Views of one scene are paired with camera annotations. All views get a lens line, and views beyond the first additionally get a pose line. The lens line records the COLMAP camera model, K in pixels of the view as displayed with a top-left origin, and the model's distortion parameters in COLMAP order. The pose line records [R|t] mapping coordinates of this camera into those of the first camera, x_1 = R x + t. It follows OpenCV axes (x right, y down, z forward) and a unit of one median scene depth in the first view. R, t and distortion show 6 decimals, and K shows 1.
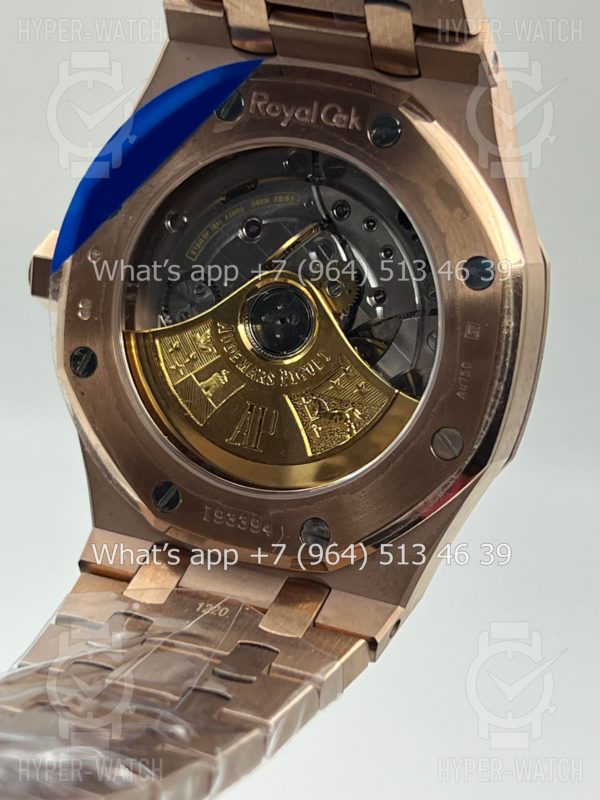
lens RADIAL K [[1890.3, 0, 300.0], [0, 1890.3, 400.0], [0, 0, 1]] dist [0.324513, -0.169491]
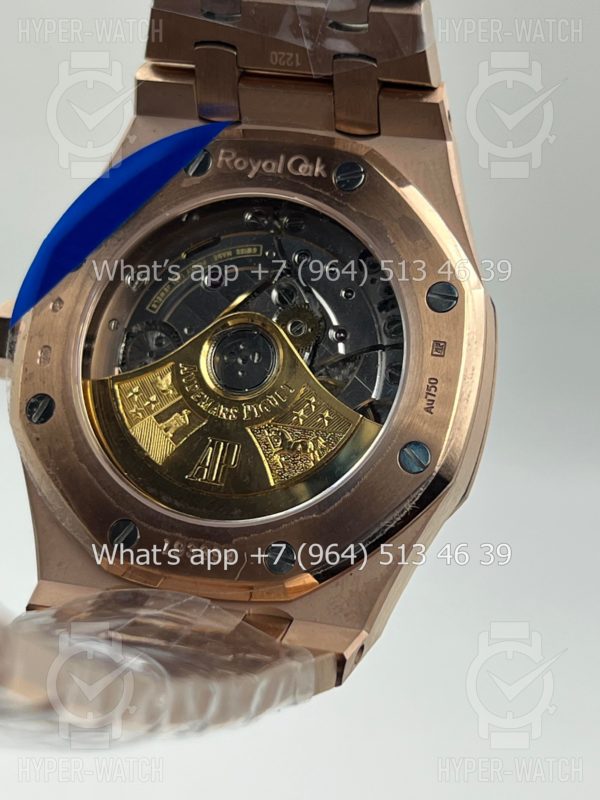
lens RADIAL K [[1890.3, 0, 300.0], [0, 1890.3, 400.0], [0, 0, 1]] dist [0.324513, -0.169491]
pose [[0.988126, 0.037702, 0.148951, -0.133346], [0.009222, 0.953127, -0.302432, 0.293206], [-0.153372, 0.300214, 0.941461, 0.029422]]
